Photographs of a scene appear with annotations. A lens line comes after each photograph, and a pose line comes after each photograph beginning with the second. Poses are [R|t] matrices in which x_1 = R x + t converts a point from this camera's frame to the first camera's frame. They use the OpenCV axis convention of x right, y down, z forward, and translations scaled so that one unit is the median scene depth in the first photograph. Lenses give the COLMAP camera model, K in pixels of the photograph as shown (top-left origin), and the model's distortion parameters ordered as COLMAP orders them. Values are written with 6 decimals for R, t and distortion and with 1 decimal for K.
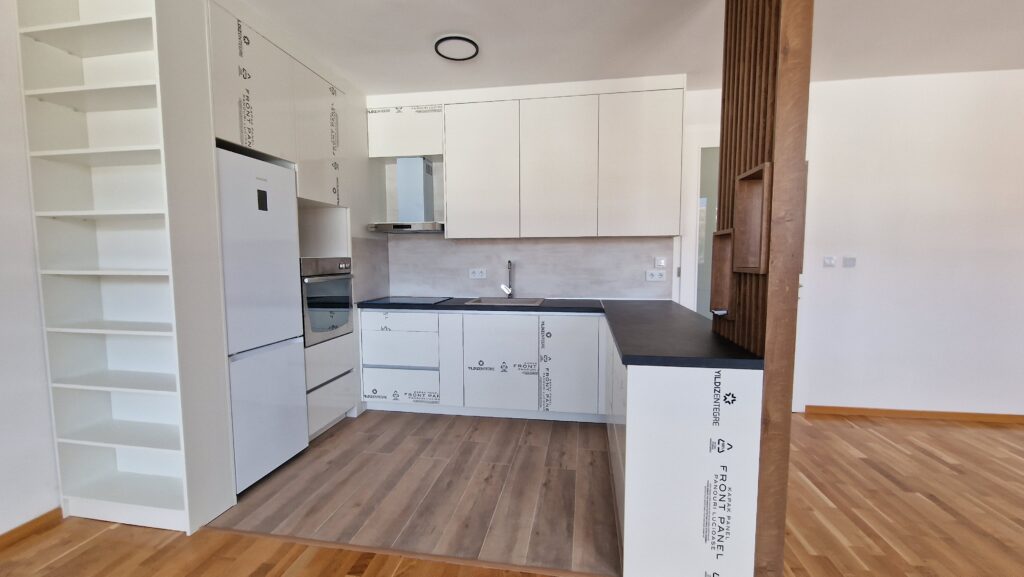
lens RADIAL K [[418.6, 0, 516.6], [0, 418.6, 289.0], [0, 0, 1]] dist [-0.001306, -0.000675]
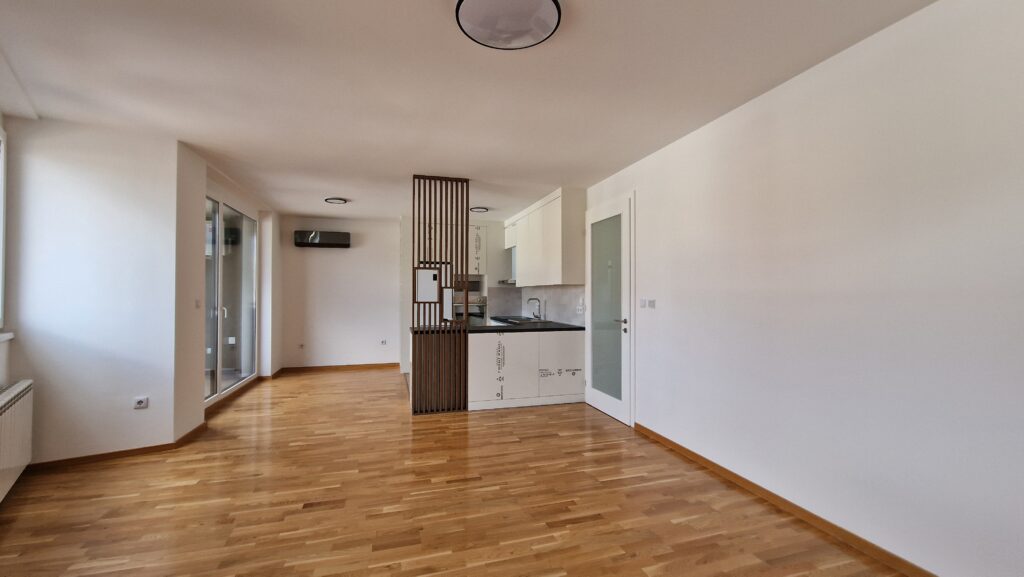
lens RADIAL K [[421.7, 0, 510.4], [0, 421.7, 293.5], [0, 0, 1]] dist [-0.002135, -0.000158]
pose [[0.427849, 0.001165, -0.903849, 2.212022], [-0.071377, 0.996920, -0.032503, -0.032931], [0.901027, 0.078421, 0.426614, 0.183174]]
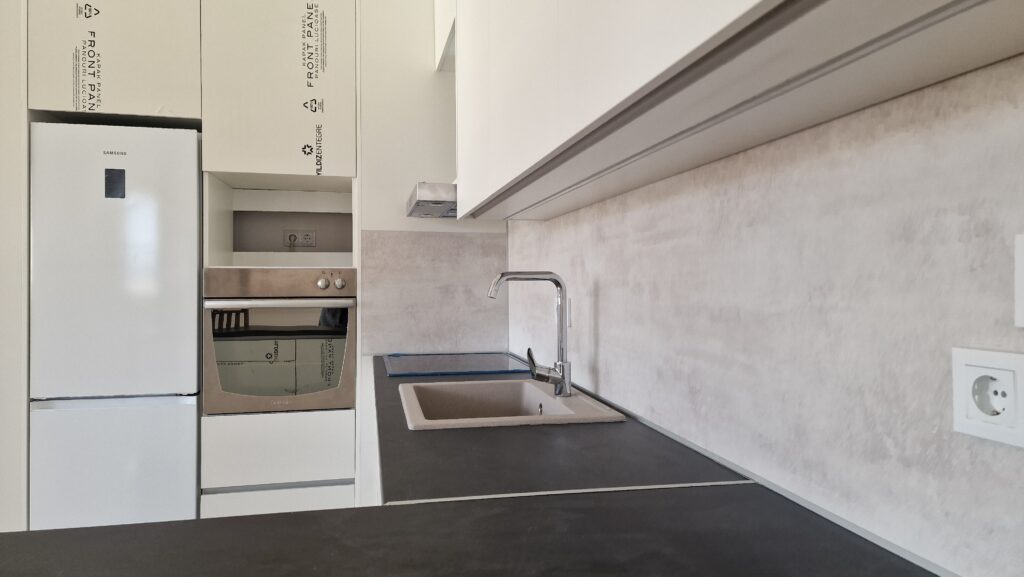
lens RADIAL K [[682.7, 0, 509.6], [0, 682.7, 280.4], [0, 0, 1]] dist [0.106548, -0.104738]
pose [[0.350591, 0.002466, -0.936526, 0.639343], [-0.071910, 0.997115, -0.024294, -0.067097], [0.933764, 0.075863, 0.349757, 1.127177]]
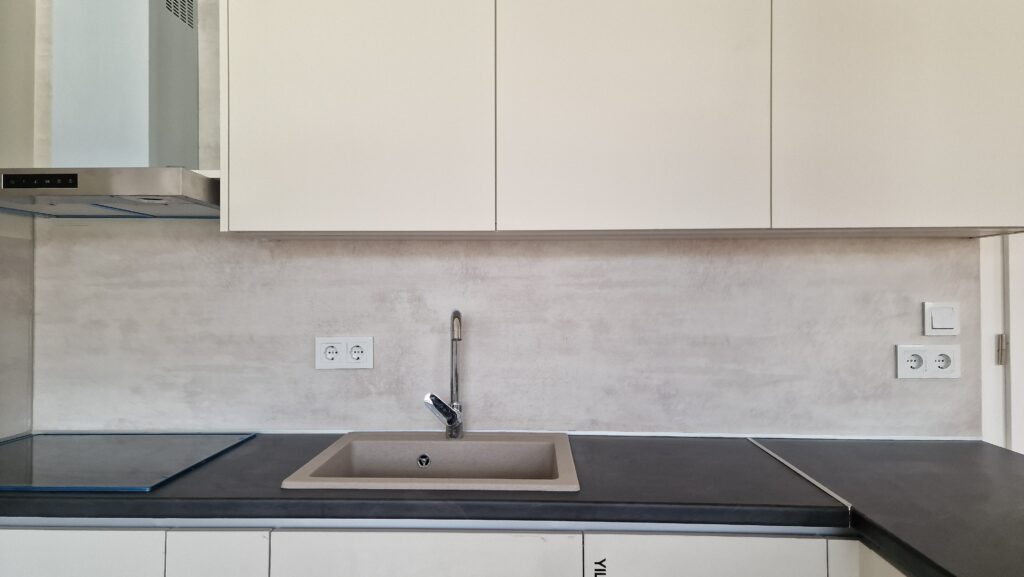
lens RADIAL K [[682.7, 0, 509.6], [0, 682.7, 280.4], [0, 0, 1]] dist [0.106548, -0.104738]
pose [[0.992579, 0.006777, 0.121415, -0.052354], [0.004799, 0.995485, -0.094793, -0.060911], [-0.121509, 0.094672, 0.988065, 0.728203]]
